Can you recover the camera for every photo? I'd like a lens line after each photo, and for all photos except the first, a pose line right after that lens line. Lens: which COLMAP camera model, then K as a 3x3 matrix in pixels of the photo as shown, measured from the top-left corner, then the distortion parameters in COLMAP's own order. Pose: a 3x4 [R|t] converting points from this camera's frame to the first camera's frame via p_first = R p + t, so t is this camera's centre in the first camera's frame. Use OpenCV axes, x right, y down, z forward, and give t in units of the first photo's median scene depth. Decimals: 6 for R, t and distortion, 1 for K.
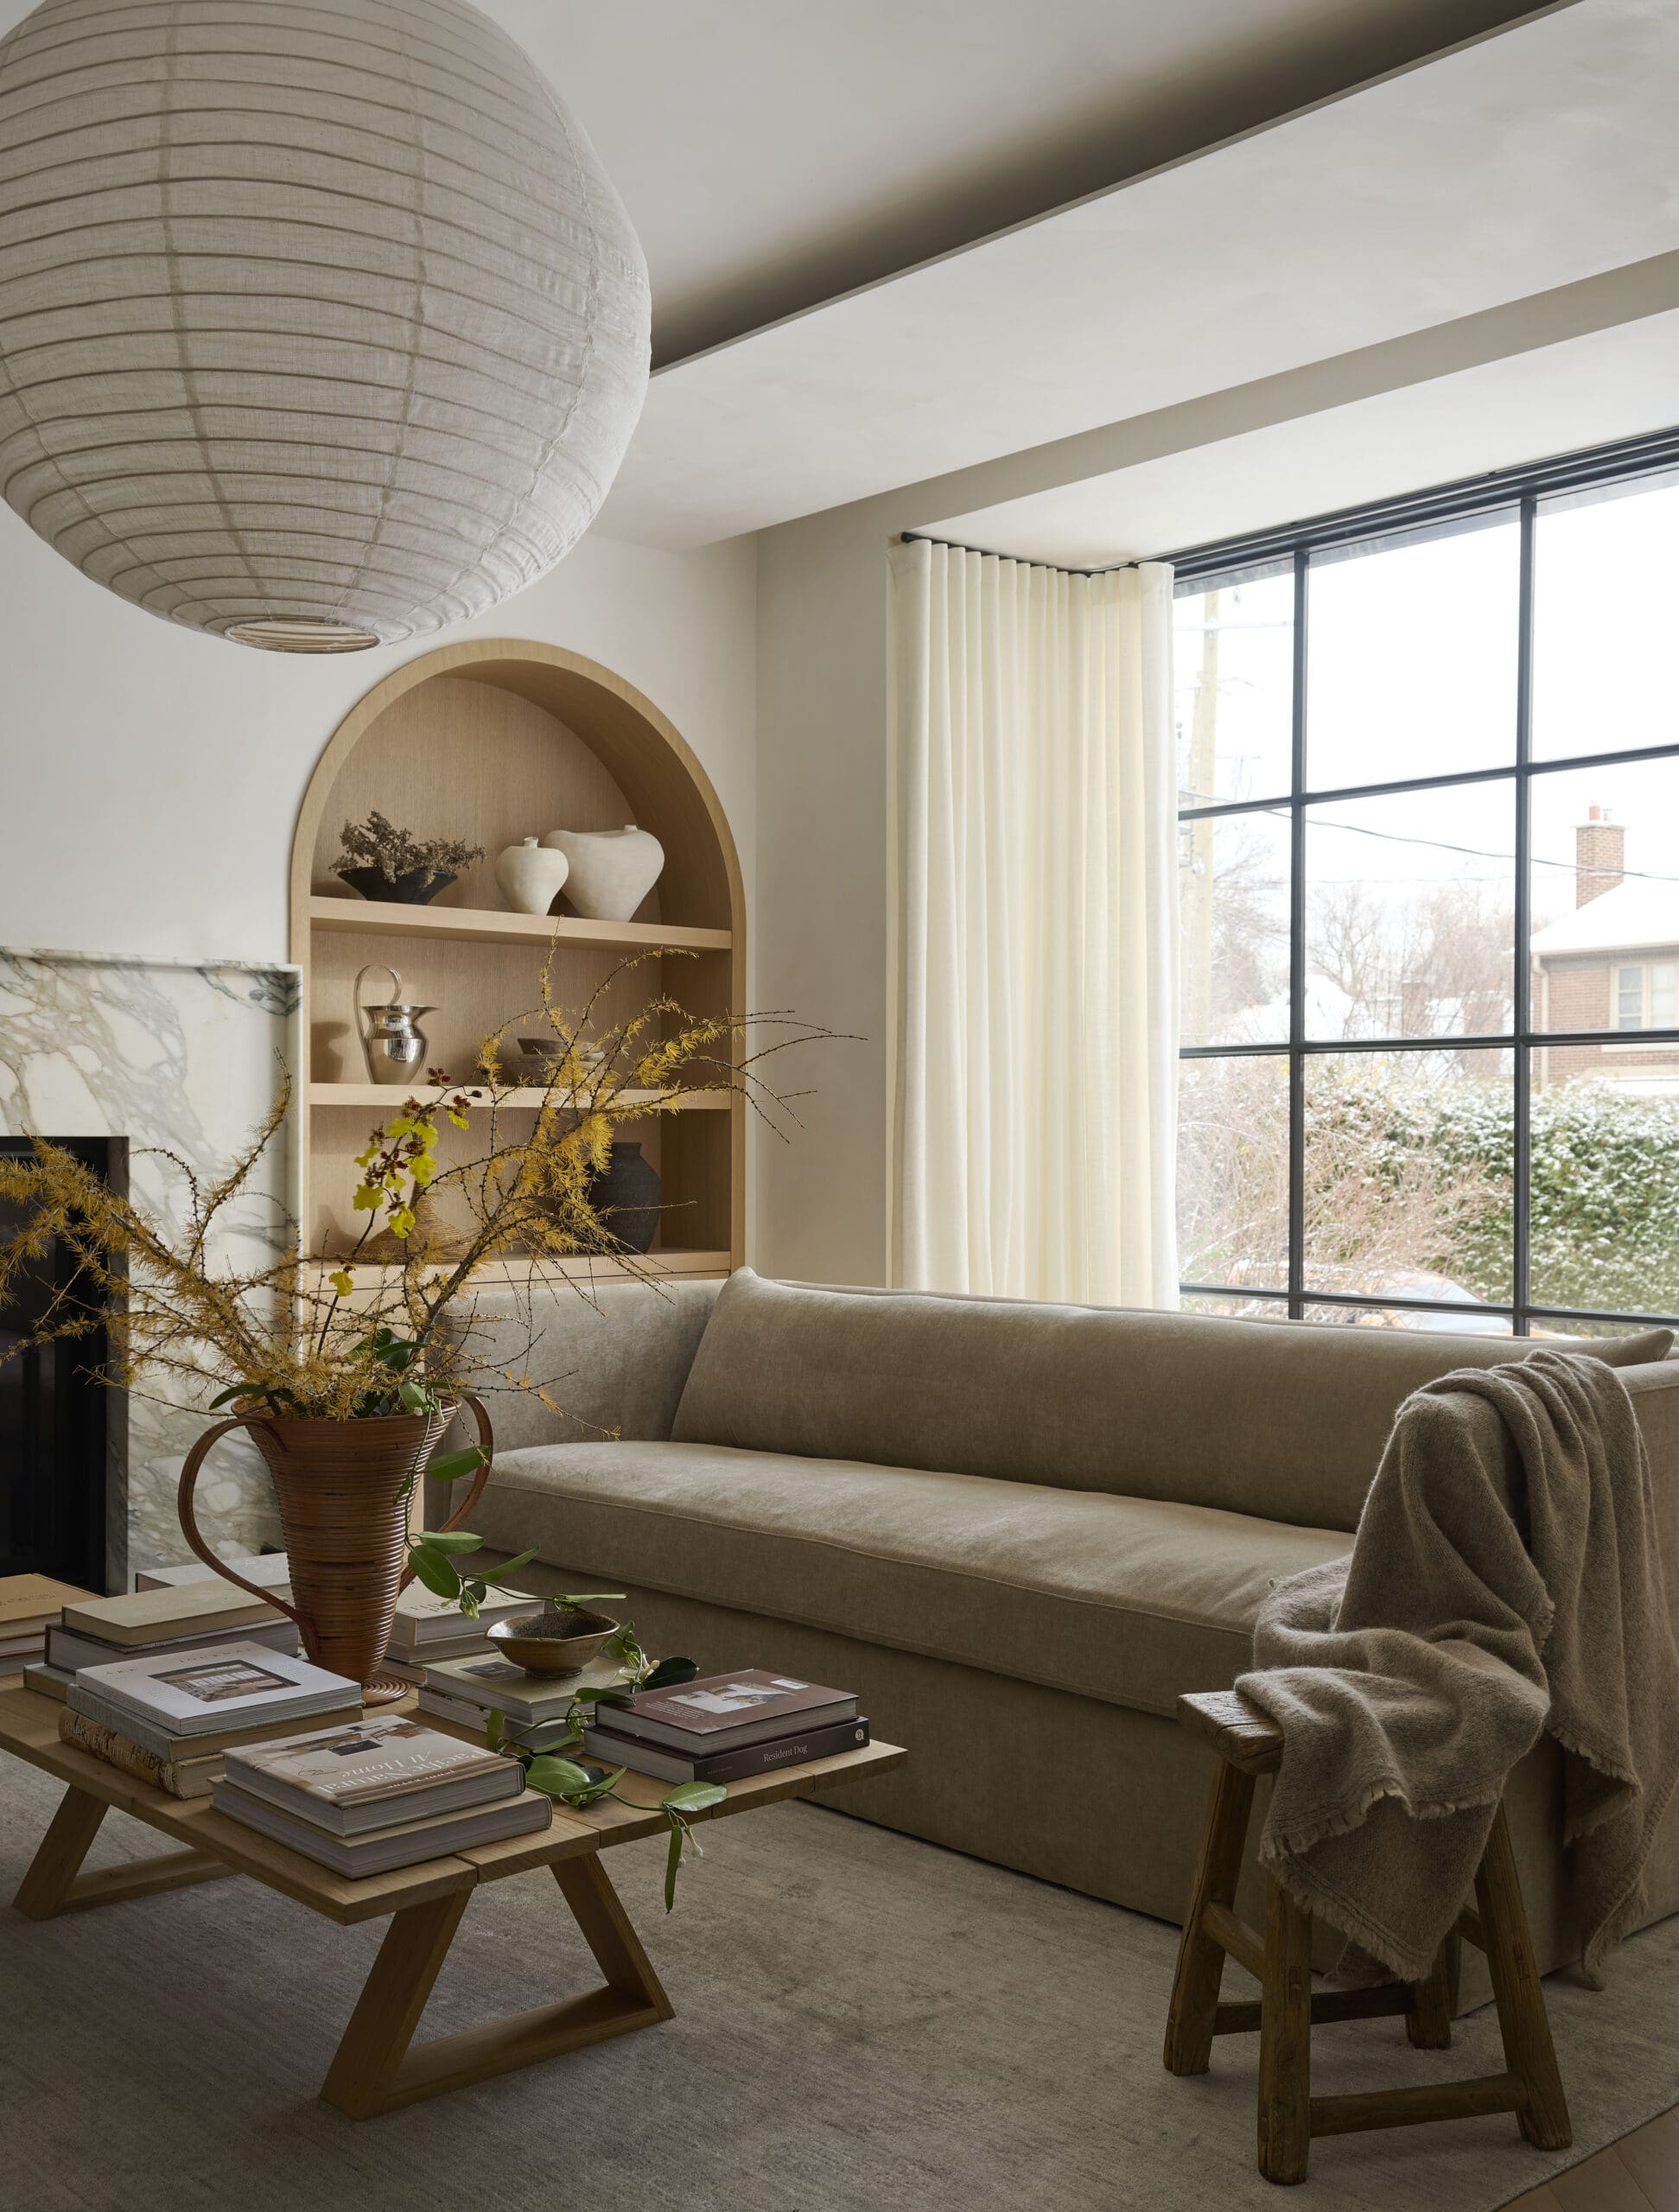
lens RADIAL K [[2179.3, 0, 839.2], [0, 2179.3, 1109.6], [0, 0, 1]] dist [0.004688, 0.000000]
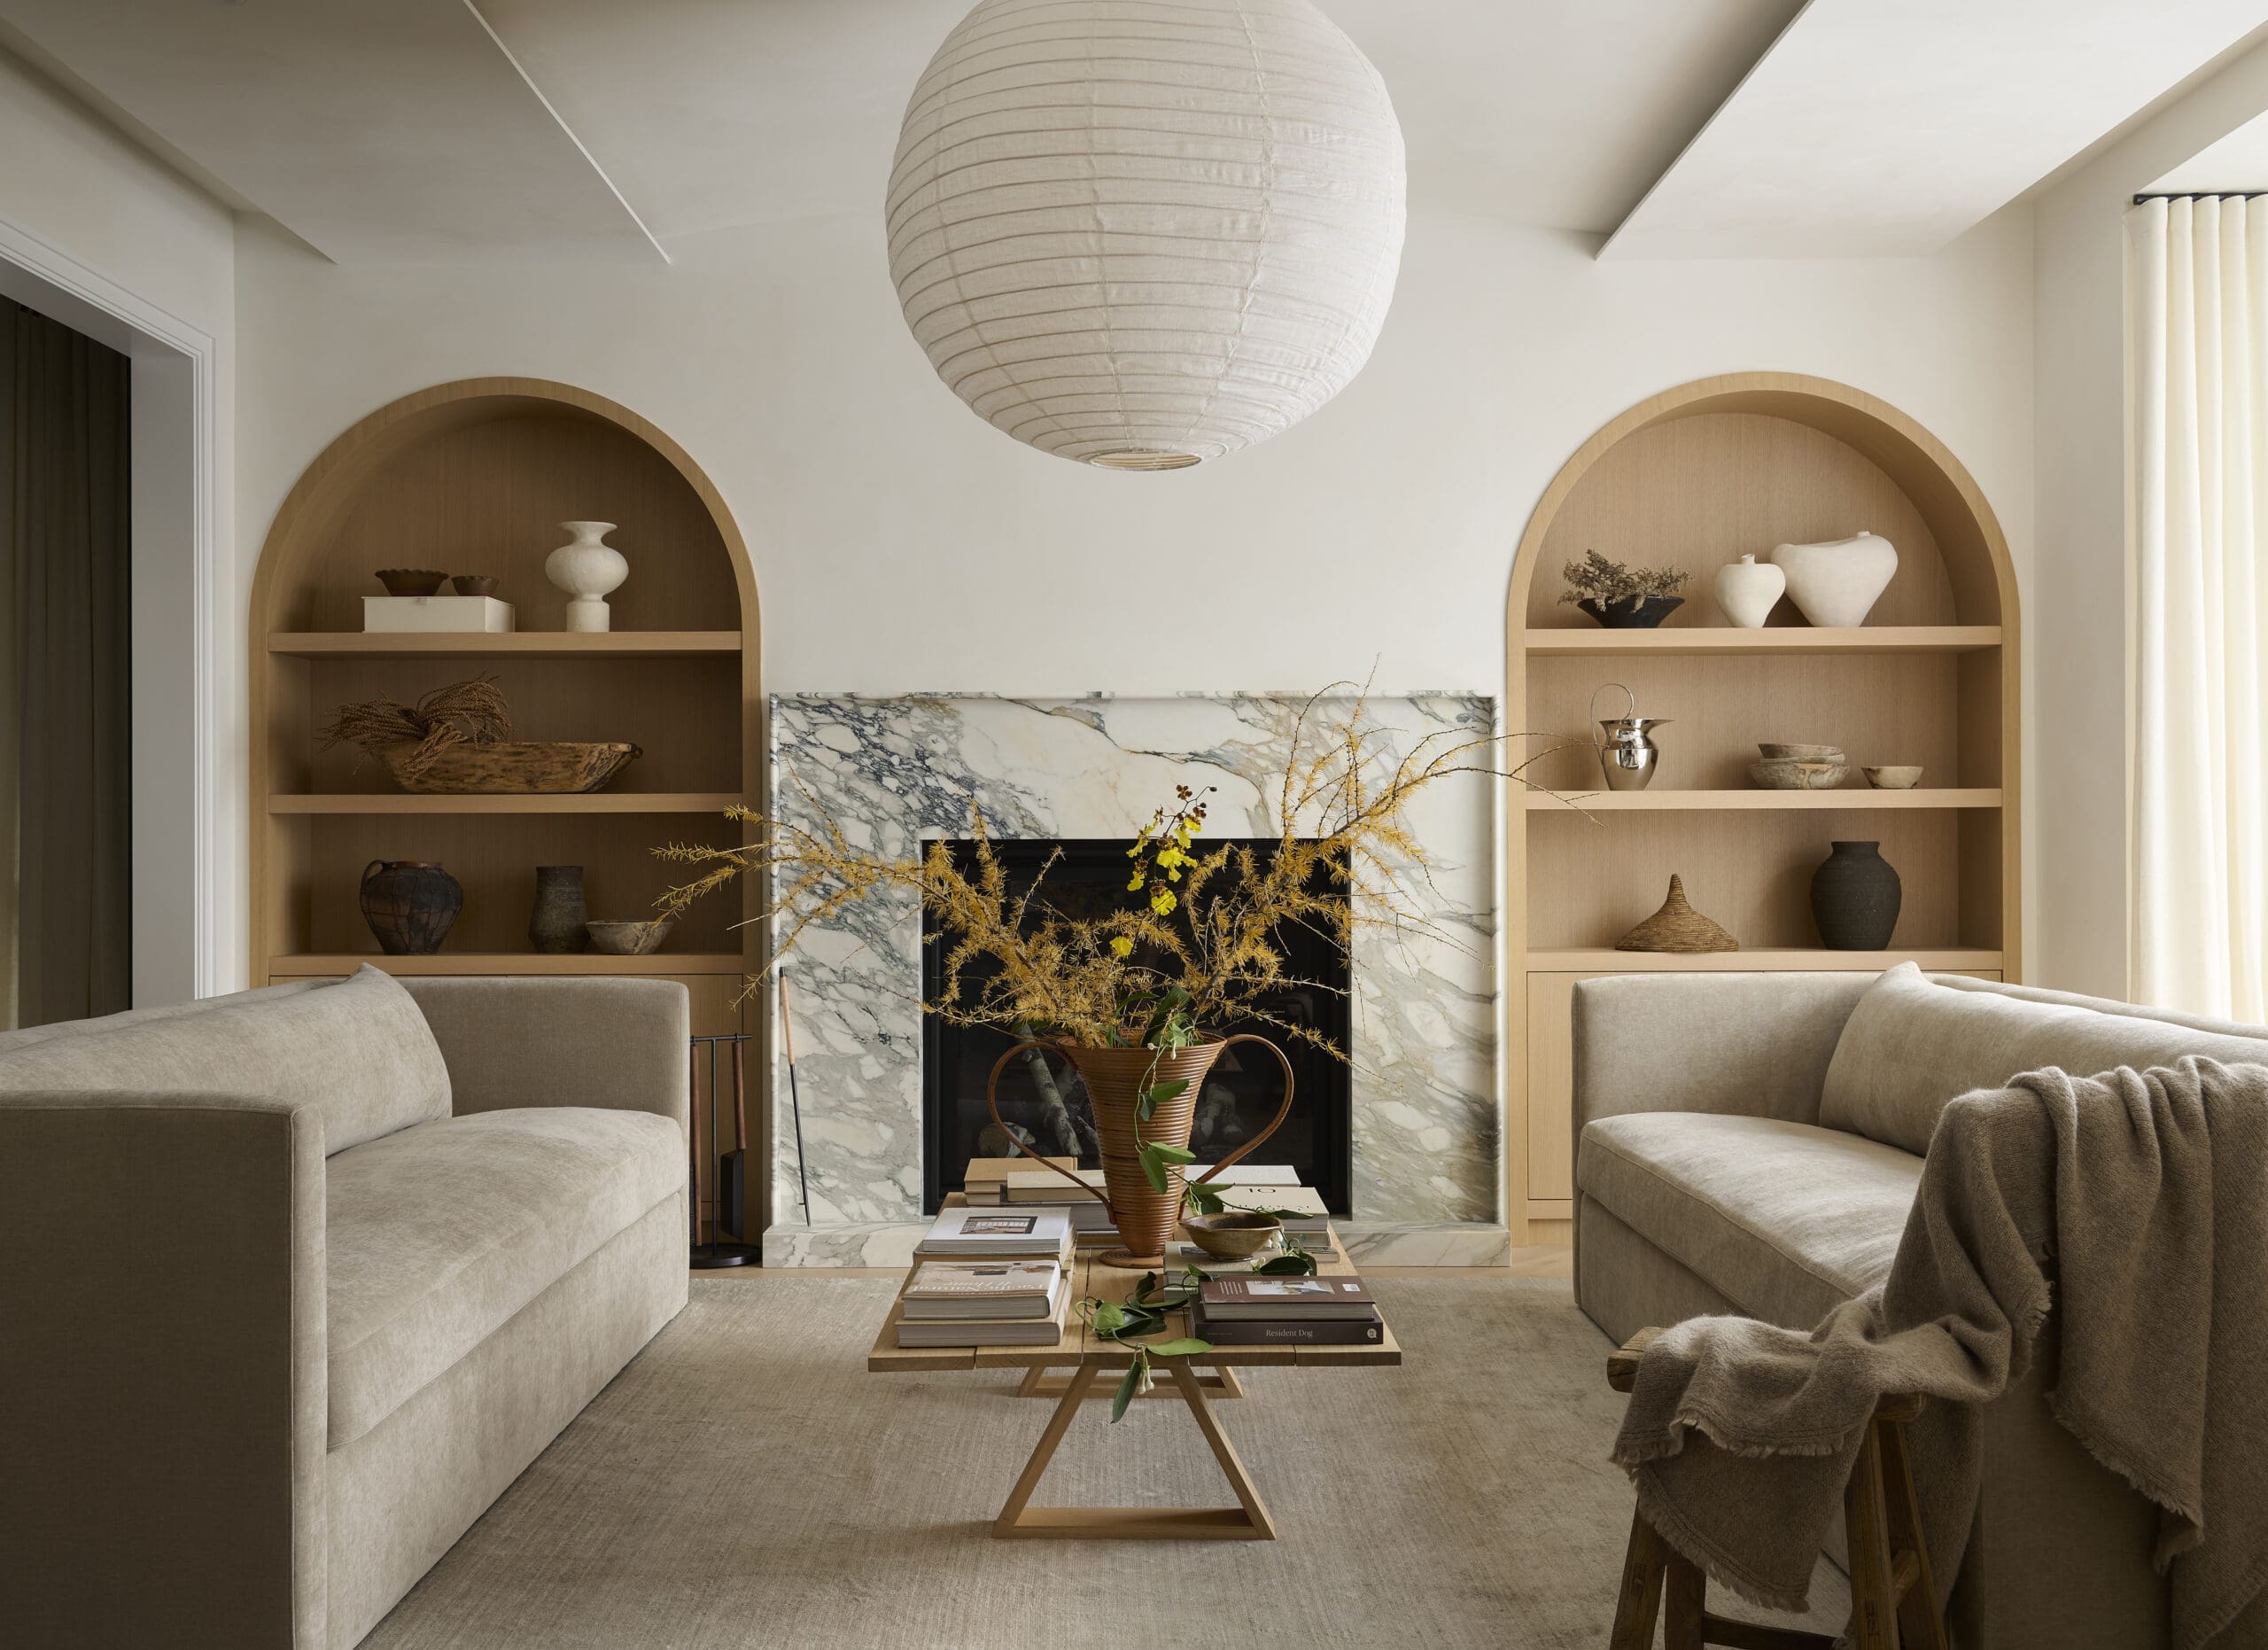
lens RADIAL K [[2189.2, 0, 1133.8], [0, 2189.2, 828.6], [0, 0, 1]] dist [-0.006166, 0.000000]
pose [[0.740917, -0.012397, -0.671482, 0.394245], [0.014947, 0.999886, -0.001967, 0.007104], [0.671430, -0.008579, 0.741019, 0.001235]]
